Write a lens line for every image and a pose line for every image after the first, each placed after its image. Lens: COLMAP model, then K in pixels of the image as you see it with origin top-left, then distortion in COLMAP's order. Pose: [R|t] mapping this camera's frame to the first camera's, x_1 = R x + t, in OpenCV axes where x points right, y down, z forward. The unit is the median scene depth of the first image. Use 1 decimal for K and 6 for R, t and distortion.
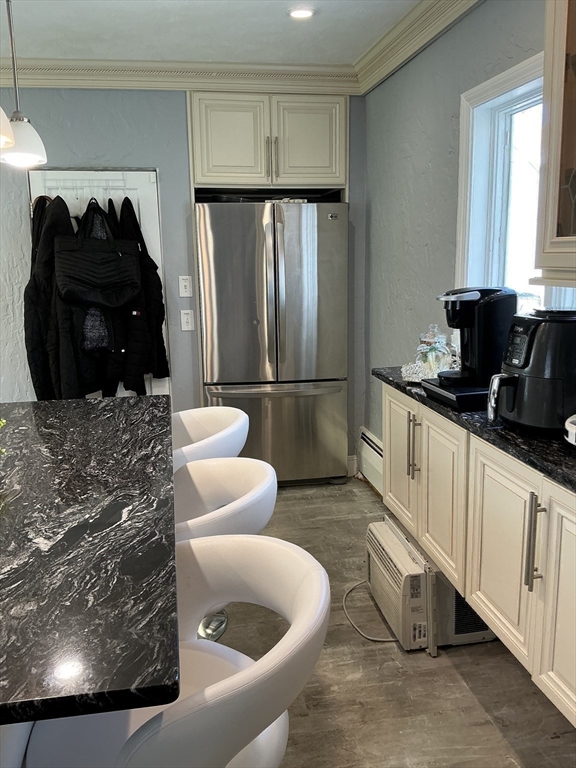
lens RADIAL K [[639.6, 0, 288.4], [0, 639.6, 386.7], [0, 0, 1]] dist [0.139944, -0.292656]
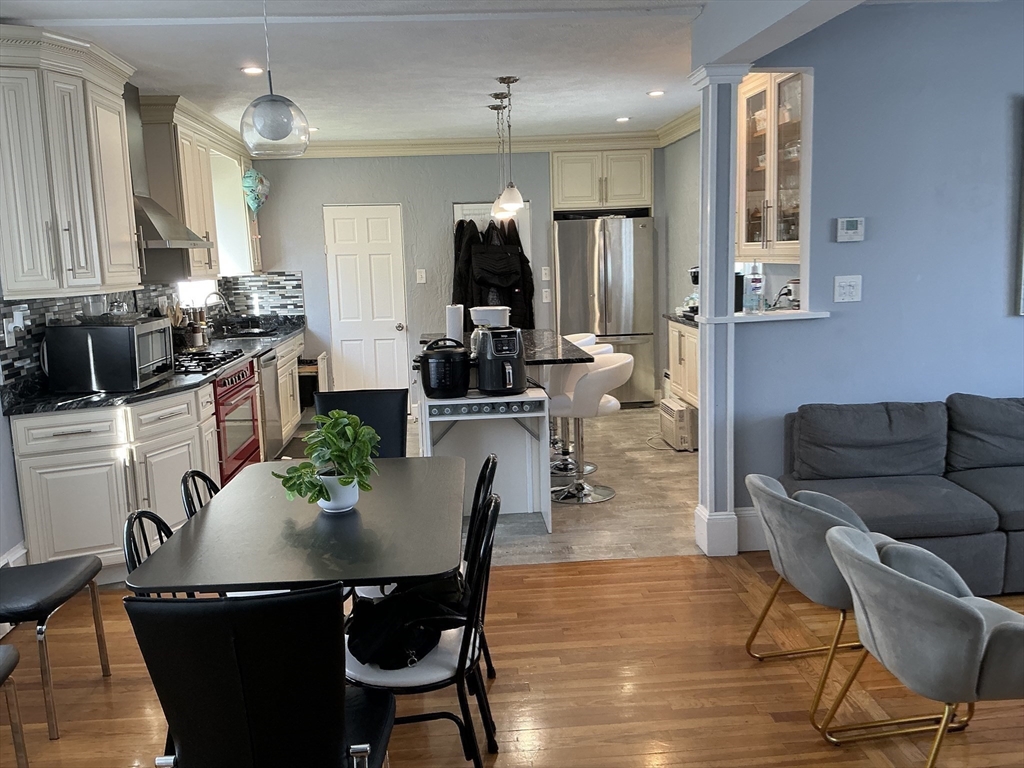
lens RADIAL K [[852.9, 0, 512.0], [0, 852.9, 384.0], [0, 0, 1]] dist [0.139944, -0.292656]
pose [[0.994589, -0.003954, -0.103816, -0.031116], [-0.001032, 0.998850, -0.047930, 0.218792], [0.103886, 0.047778, 0.993441, -1.092610]]
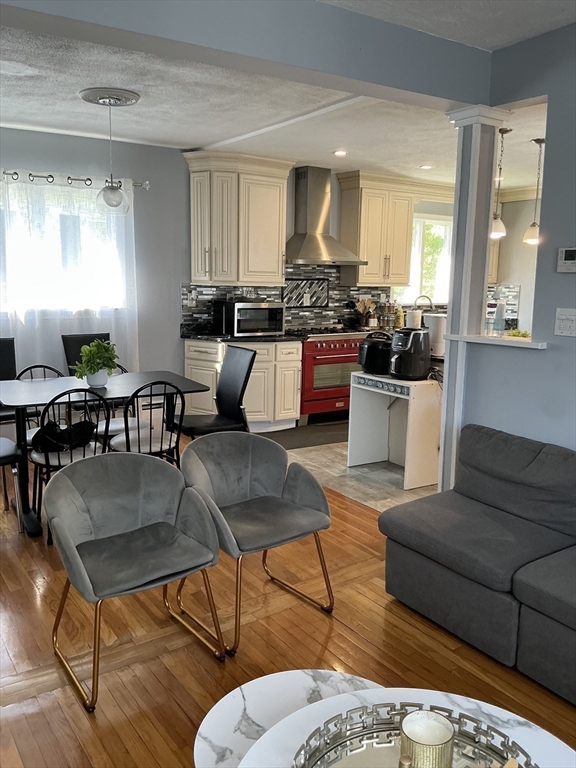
lens RADIAL K [[639.6, 0, 288.4], [0, 639.6, 386.7], [0, 0, 1]] dist [0.139944, -0.292656]
pose [[0.399400, 0.175256, -0.899869, 0.885607], [-0.207895, 0.973301, 0.097285, 0.111395], [0.892894, 0.148223, 0.425172, -0.570196]]
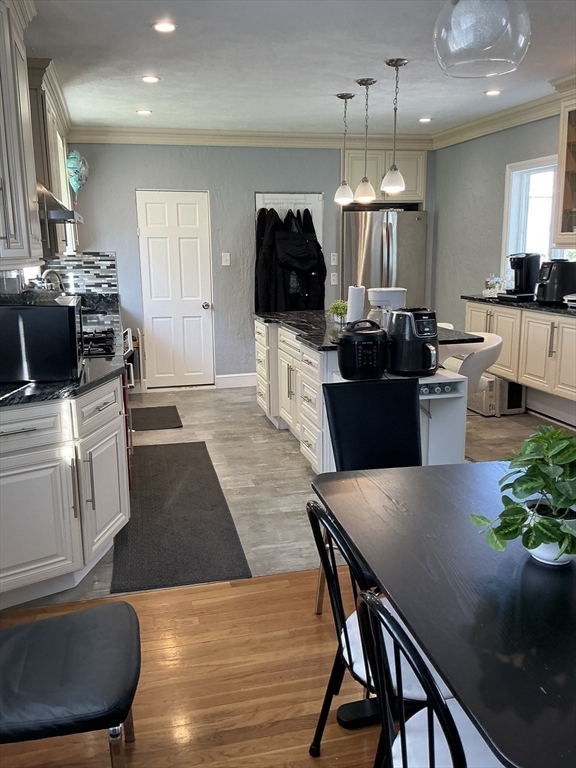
lens RADIAL K [[639.6, 0, 288.4], [0, 639.6, 386.7], [0, 0, 1]] dist [0.139944, -0.292656]
pose [[0.997255, -0.013171, 0.072858, -0.441769], [0.012134, 0.999819, 0.014666, 0.174046], [-0.073038, -0.013741, 0.997235, -0.786200]]
